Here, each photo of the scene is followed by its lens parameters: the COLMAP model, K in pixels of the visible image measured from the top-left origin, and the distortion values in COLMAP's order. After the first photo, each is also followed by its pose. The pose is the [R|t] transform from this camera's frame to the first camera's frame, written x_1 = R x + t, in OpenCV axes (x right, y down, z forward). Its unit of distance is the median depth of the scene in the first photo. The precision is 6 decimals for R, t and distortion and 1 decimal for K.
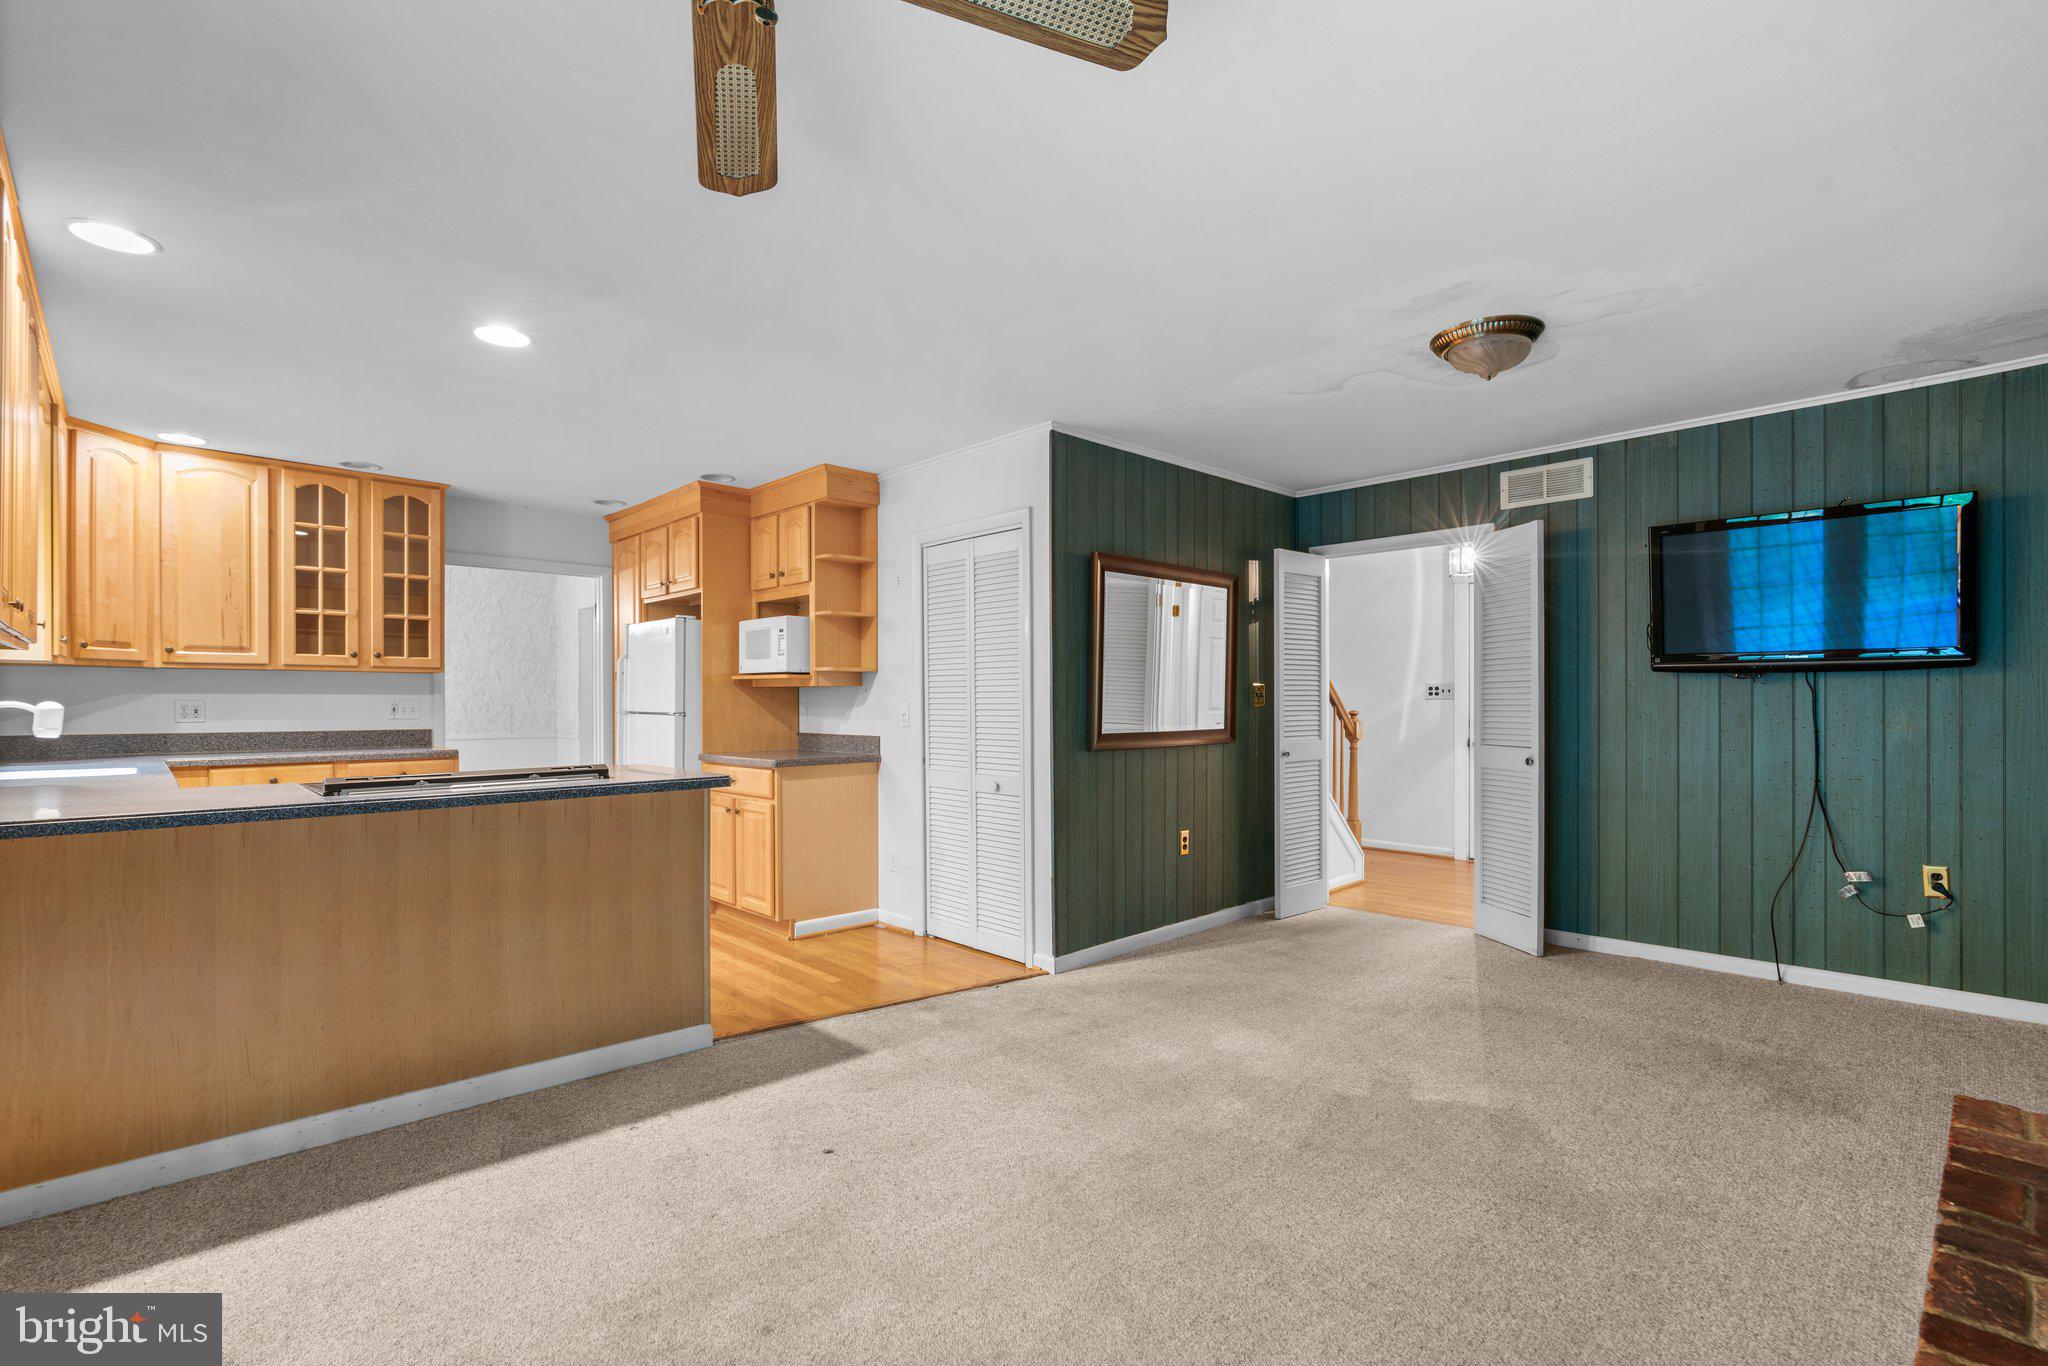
lens RADIAL K [[928.3, 0, 1026.9], [0, 928.3, 704.3], [0, 0, 1]] dist [-0.013331, 0.005044]
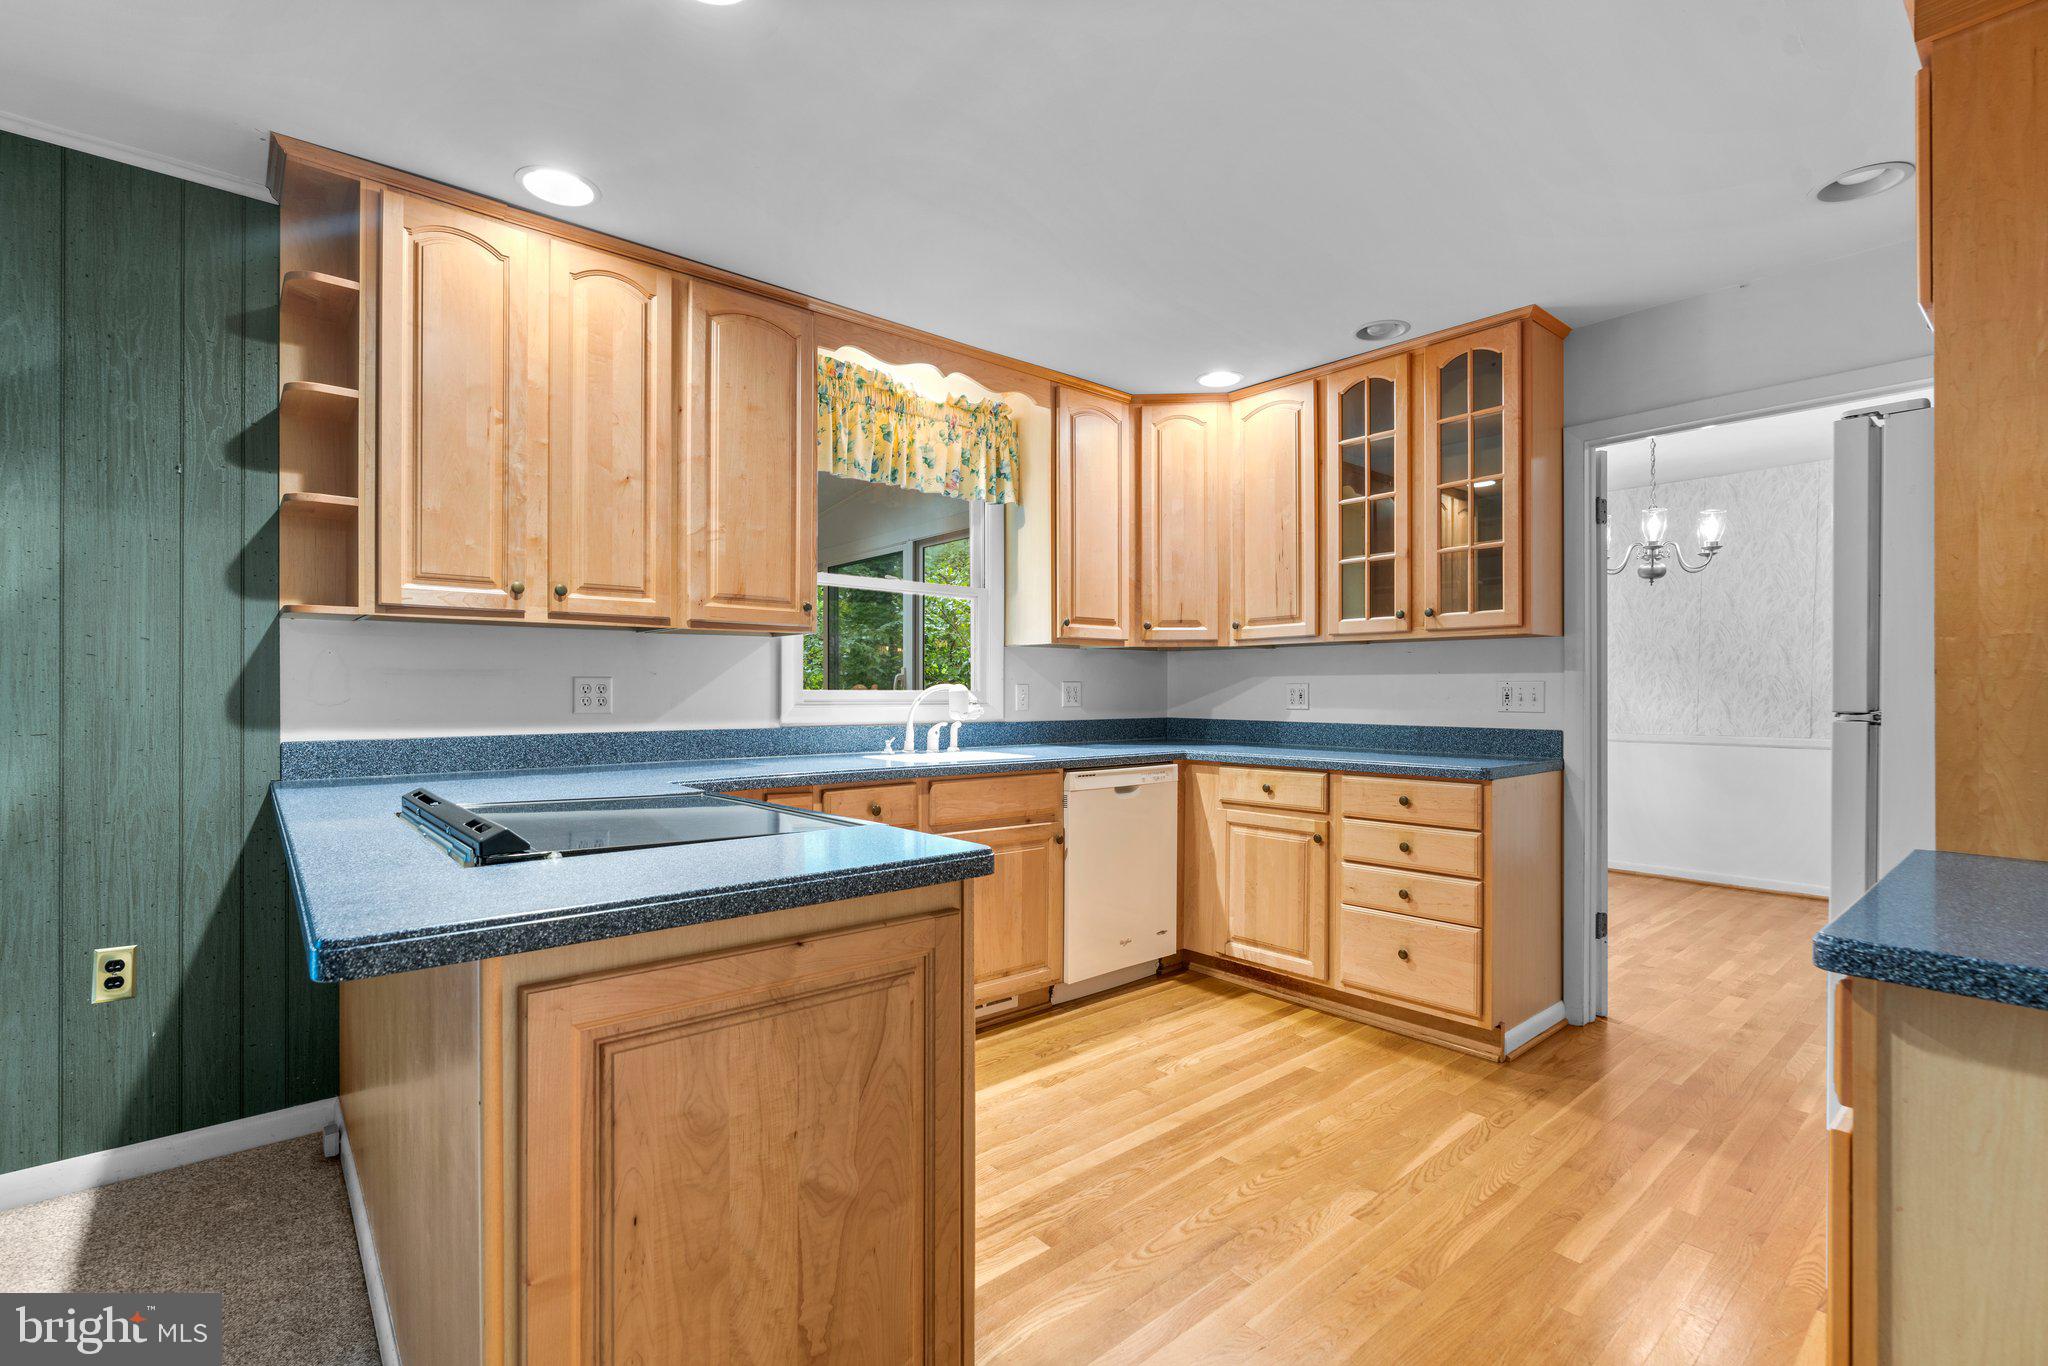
lens RADIAL K [[928.3, 0, 1024.2], [0, 928.3, 691.5], [0, 0, 1]] dist [-0.013331, 0.005044]
pose [[-0.053664, 0.001502, -0.998558, -0.038060], [-0.001669, 0.999997, 0.001594, 0.001984], [0.998558, 0.001752, -0.053661, 0.778679]]
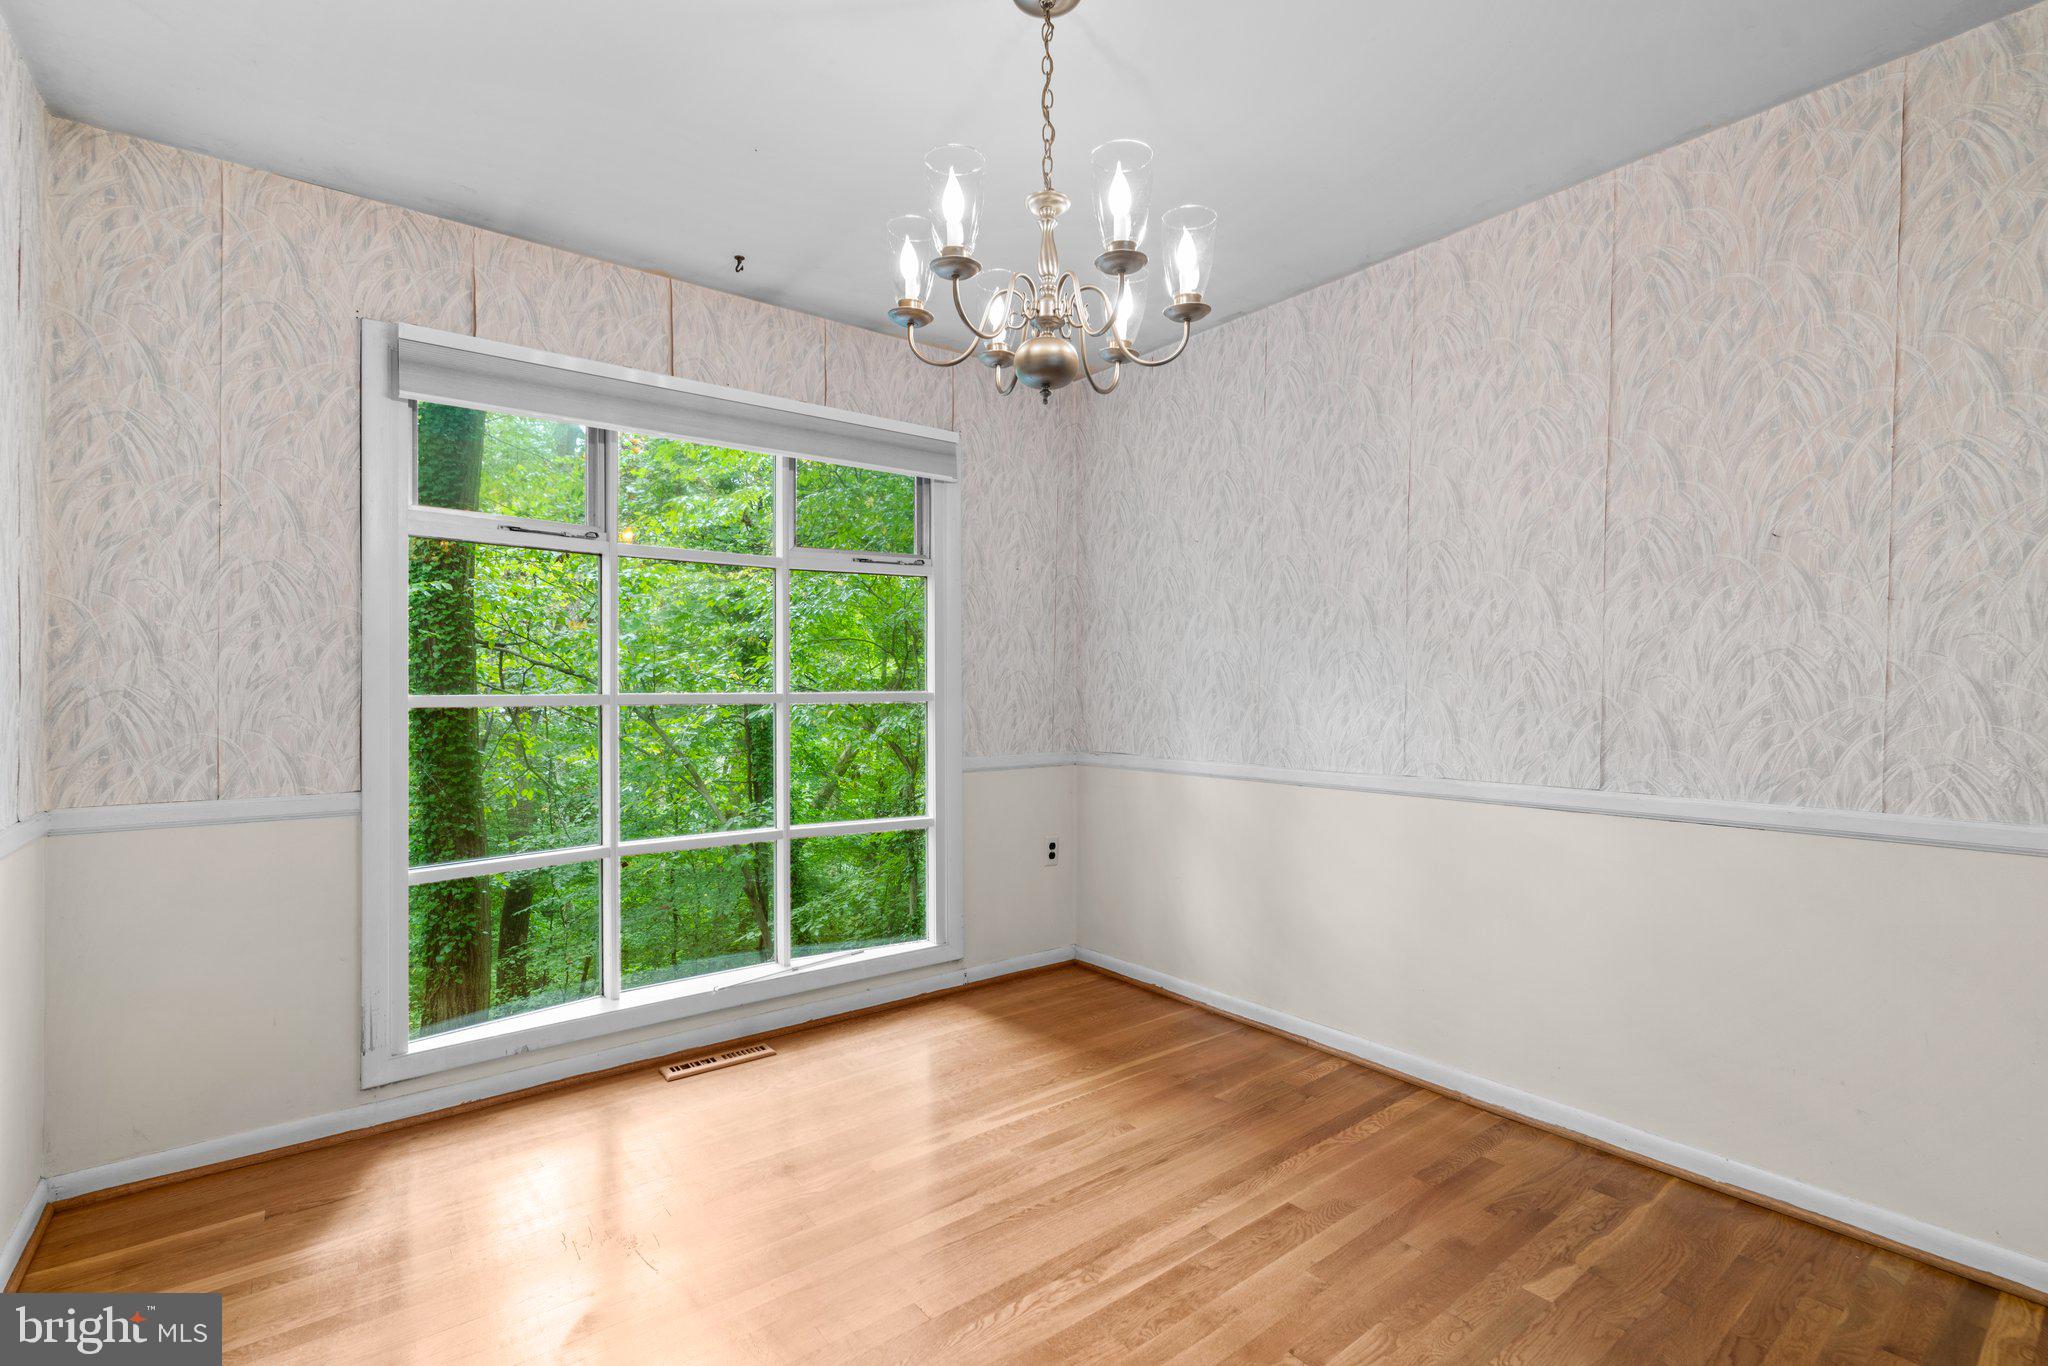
lens RADIAL K [[928.3, 0, 1024.4], [0, 928.3, 687.7], [0, 0, 1]] dist [-0.013331, 0.005044]
pose [[-0.099335, 0.001057, -0.995053, -0.645053], [0.001798, 0.999998, 0.000883, 0.002118], [0.995052, -0.001701, -0.099337, 1.378922]]
